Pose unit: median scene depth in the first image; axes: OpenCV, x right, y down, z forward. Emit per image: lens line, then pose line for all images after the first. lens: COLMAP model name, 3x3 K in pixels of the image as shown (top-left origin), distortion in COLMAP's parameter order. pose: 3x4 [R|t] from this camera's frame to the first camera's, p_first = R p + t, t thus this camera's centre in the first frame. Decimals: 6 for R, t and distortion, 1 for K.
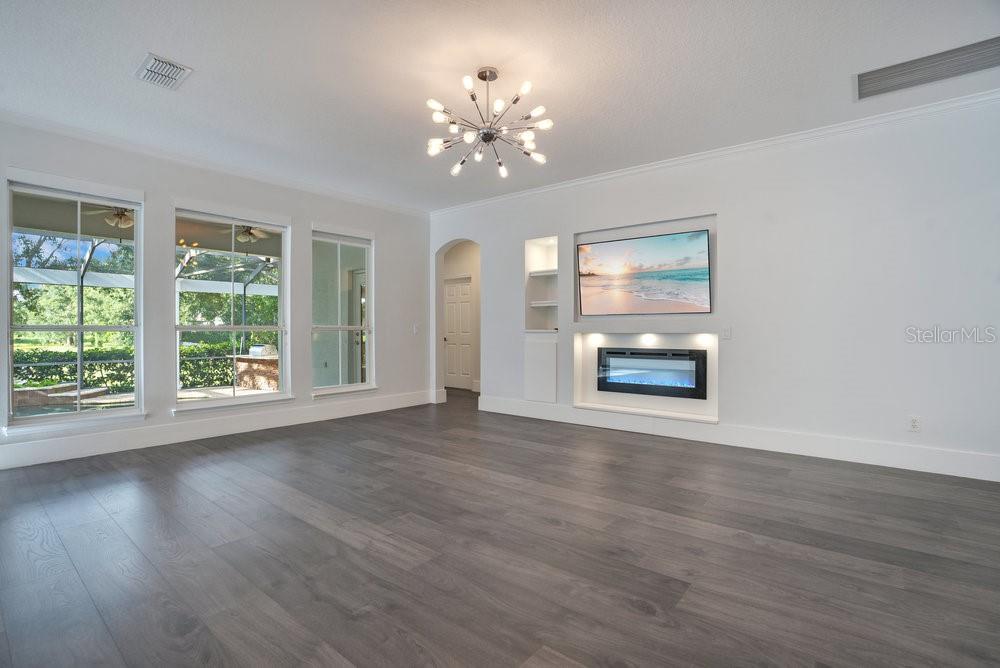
lens RADIAL K [[461.1, 0, 494.9], [0, 461.1, 338.3], [0, 0, 1]] dist [-0.063076, 0.023803]
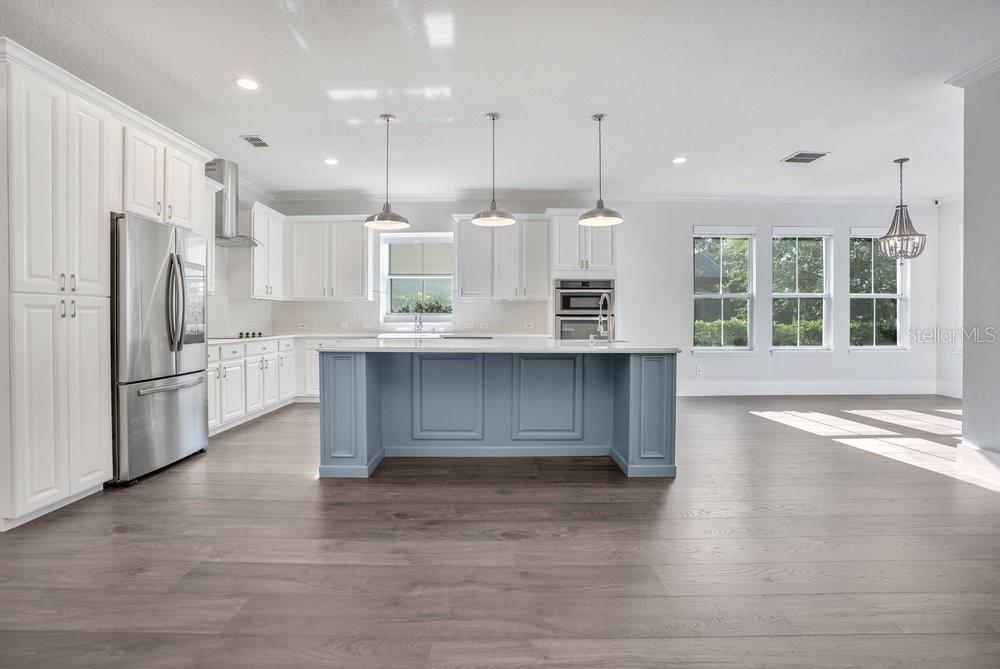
lens RADIAL K [[477.9, 0, 500.1], [0, 477.9, 321.3], [0, 0, 1]] dist [-0.050774, 0.000541]
pose [[-0.771441, -0.001098, -0.636300, 0.082959], [-0.011746, 0.999853, 0.012515, -0.010612], [0.636192, 0.017129, -0.771340, 0.656101]]
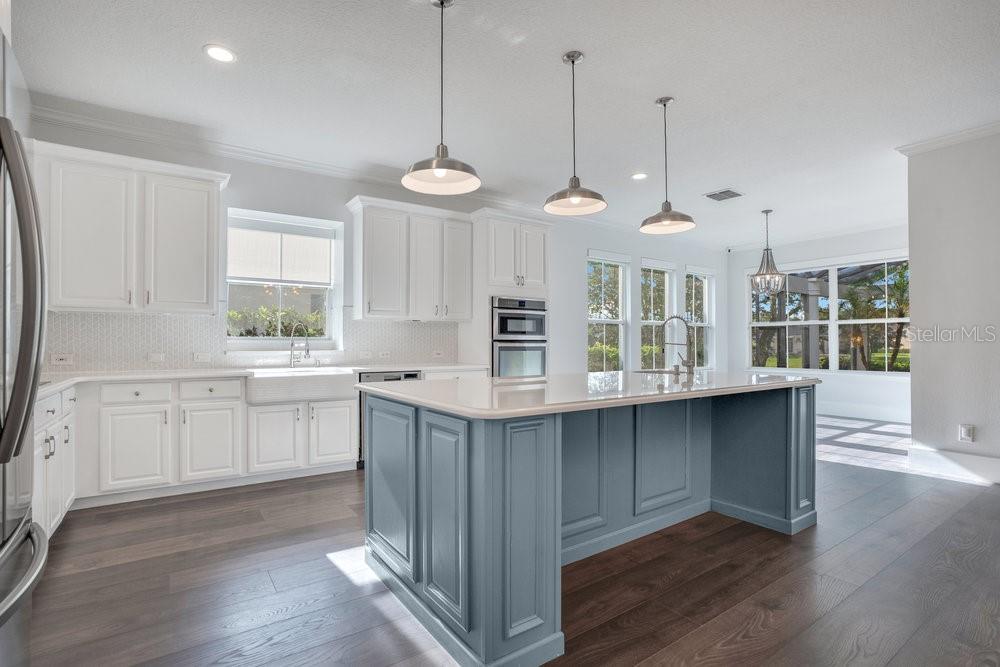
lens RADIAL K [[474.6, 0, 489.8], [0, 474.6, 345.6], [0, 0, 1]] dist [-0.047319, 0.020759]
pose [[-0.284802, -0.000020, -0.958586, 0.140701], [-0.012082, 0.999921, 0.003568, -0.005885], [0.958510, 0.012598, -0.284780, 0.103552]]
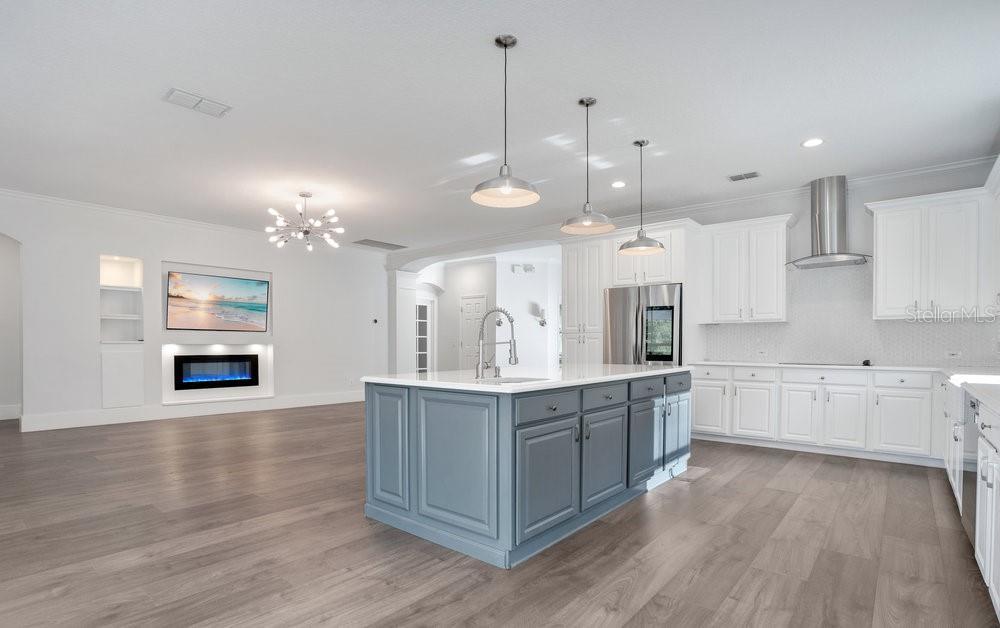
lens RADIAL K [[468.8, 0, 468.2], [0, 468.8, 349.9], [0, 0, 1]] dist [-0.048870, -0.000056]
pose [[0.028782, -0.021616, 0.999352, -1.057000], [0.011155, 0.999711, 0.021303, -0.013393], [-0.999523, 0.010535, 0.029014, 0.186928]]
